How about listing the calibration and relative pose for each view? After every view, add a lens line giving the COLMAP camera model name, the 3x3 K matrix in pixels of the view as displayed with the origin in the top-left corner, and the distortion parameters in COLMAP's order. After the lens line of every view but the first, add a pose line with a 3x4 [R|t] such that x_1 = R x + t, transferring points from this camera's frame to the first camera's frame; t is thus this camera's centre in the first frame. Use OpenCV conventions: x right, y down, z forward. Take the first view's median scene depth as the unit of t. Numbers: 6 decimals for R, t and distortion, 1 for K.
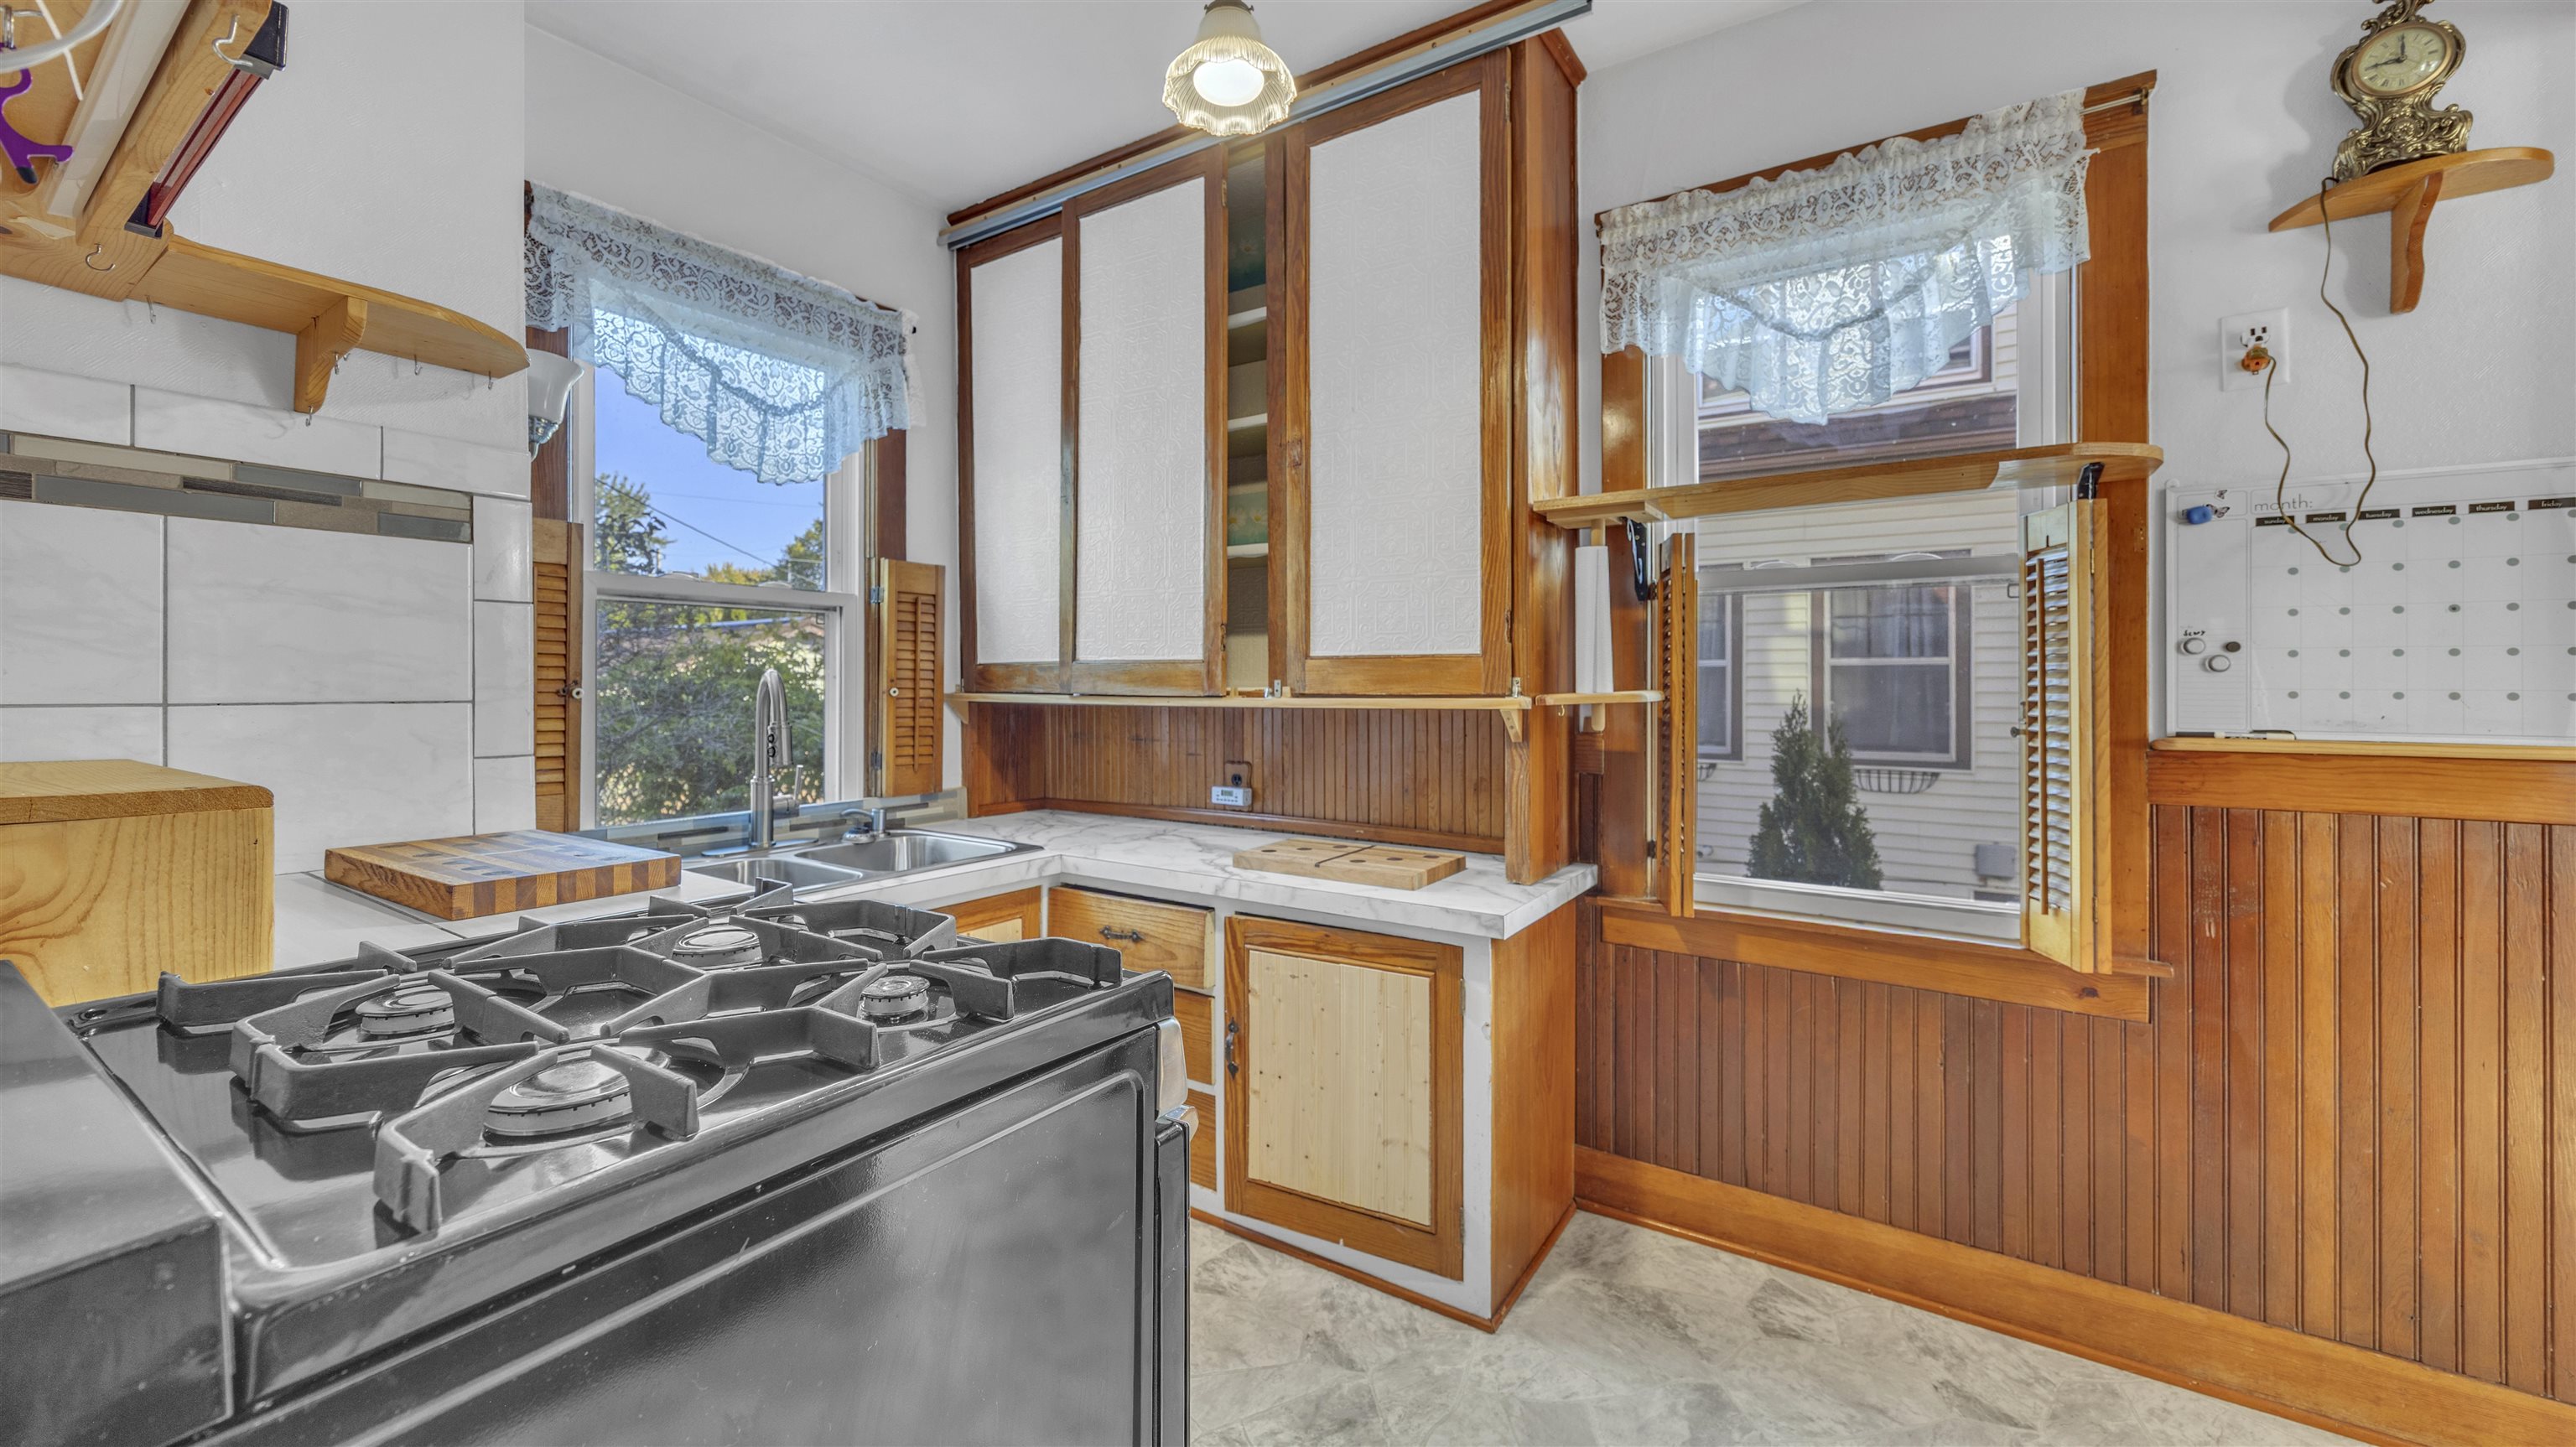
lens RADIAL K [[987.5, 0, 1281.0], [0, 987.5, 691.0], [0, 0, 1]] dist [-0.002555, -0.000007]
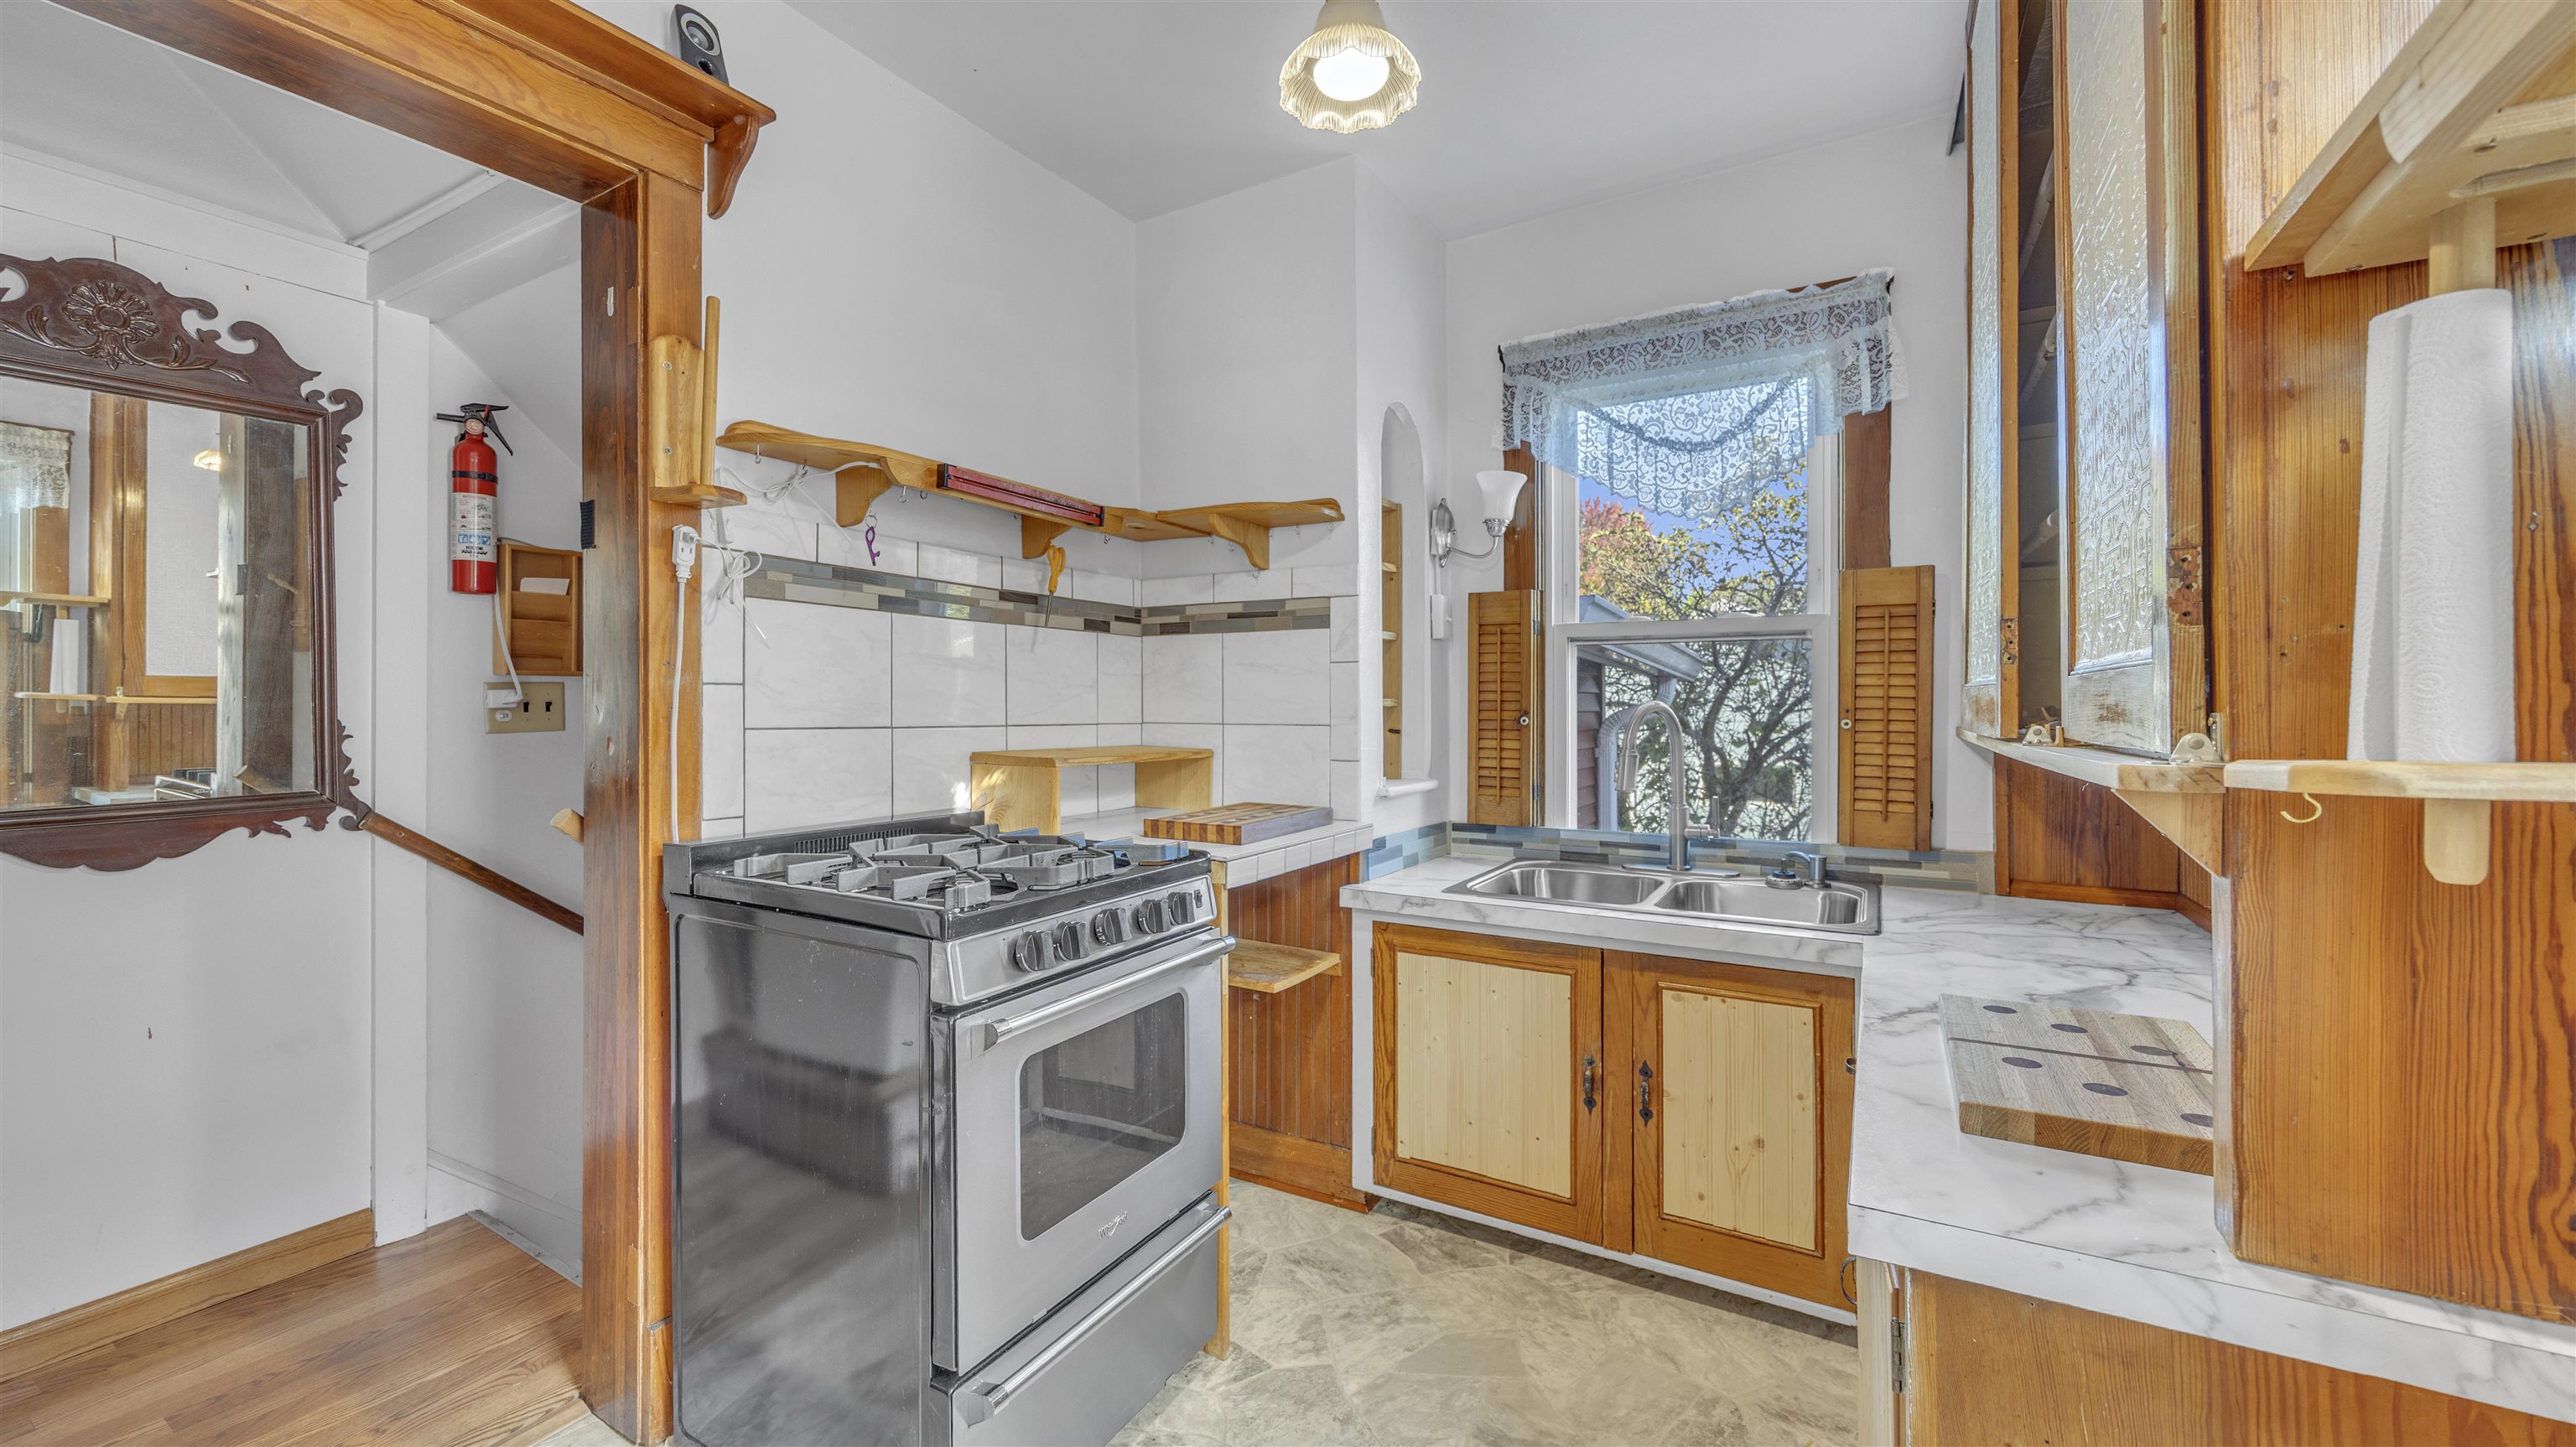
lens RADIAL K [[987.5, 0, 1281.0], [0, 987.5, 691.0], [0, 0, 1]] dist [-0.002555, -0.000007]
pose [[0.051634, -0.017899, -0.998506, 0.522958], [-0.004649, 0.999824, -0.018163, -0.010422], [0.998655, 0.005580, 0.051542, 0.558386]]
